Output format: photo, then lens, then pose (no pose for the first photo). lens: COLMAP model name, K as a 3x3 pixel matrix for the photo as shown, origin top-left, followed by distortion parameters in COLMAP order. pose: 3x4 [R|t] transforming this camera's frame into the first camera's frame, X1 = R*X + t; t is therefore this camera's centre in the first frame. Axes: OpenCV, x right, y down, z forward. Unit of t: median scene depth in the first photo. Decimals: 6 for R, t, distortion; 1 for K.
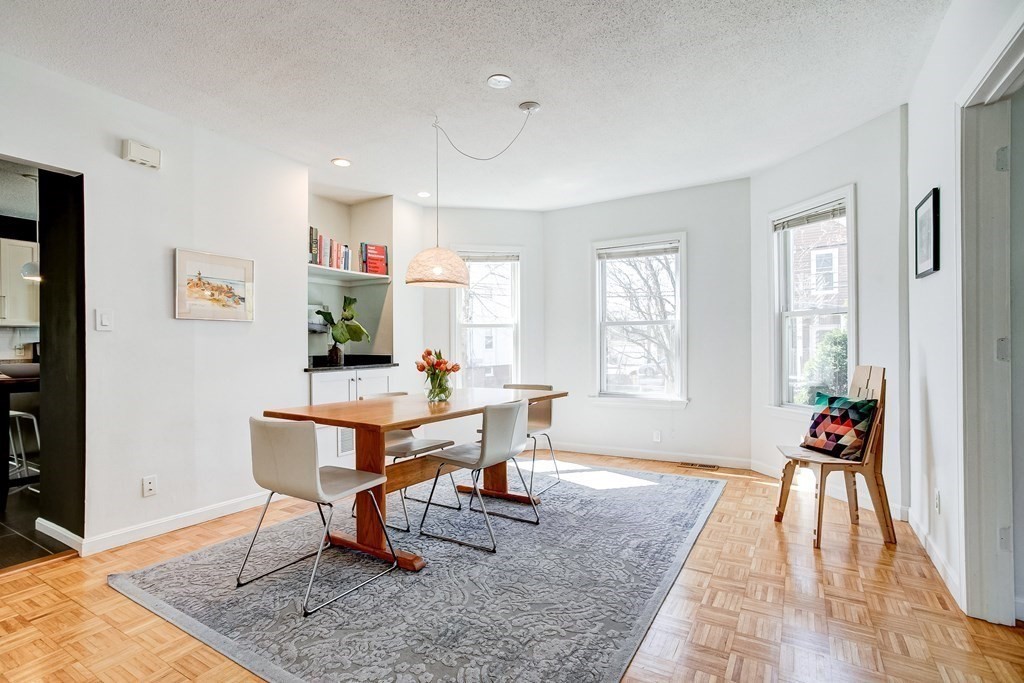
lens RADIAL K [[494.2, 0, 497.6], [0, 494.2, 345.8], [0, 0, 1]] dist [-0.050489, 0.037150]
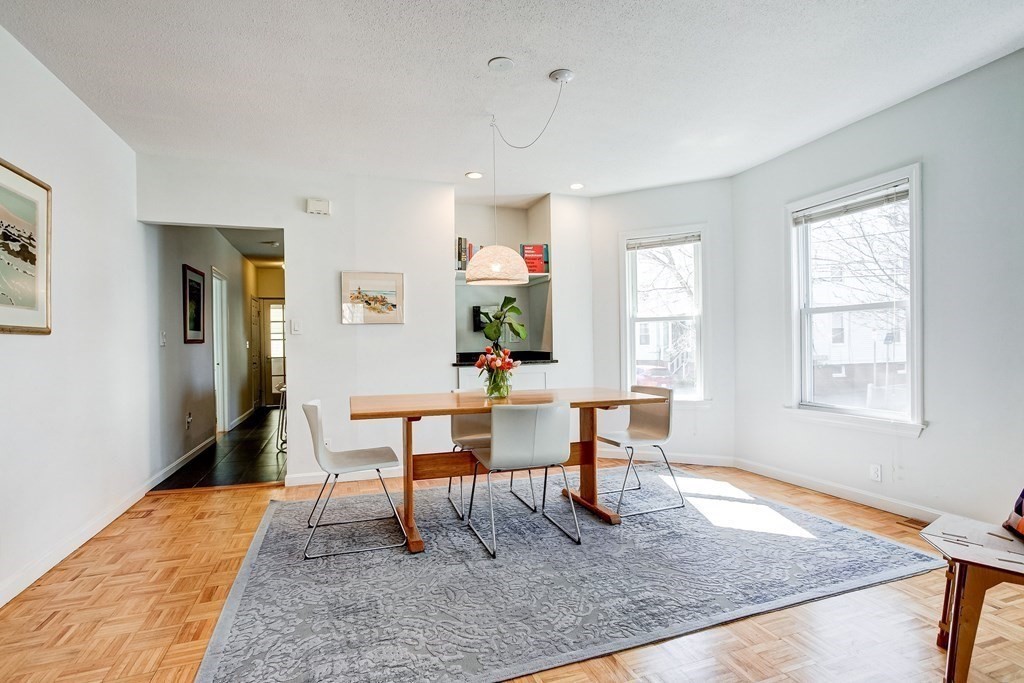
lens RADIAL K [[496.2, 0, 507.3], [0, 496.2, 344.8], [0, 0, 1]] dist [-0.051657, 0.037388]
pose [[0.777115, -0.002722, -0.629353, 0.434437], [0.008013, 0.999952, 0.005570, -0.001894], [0.629307, -0.009371, 0.777100, 0.186522]]
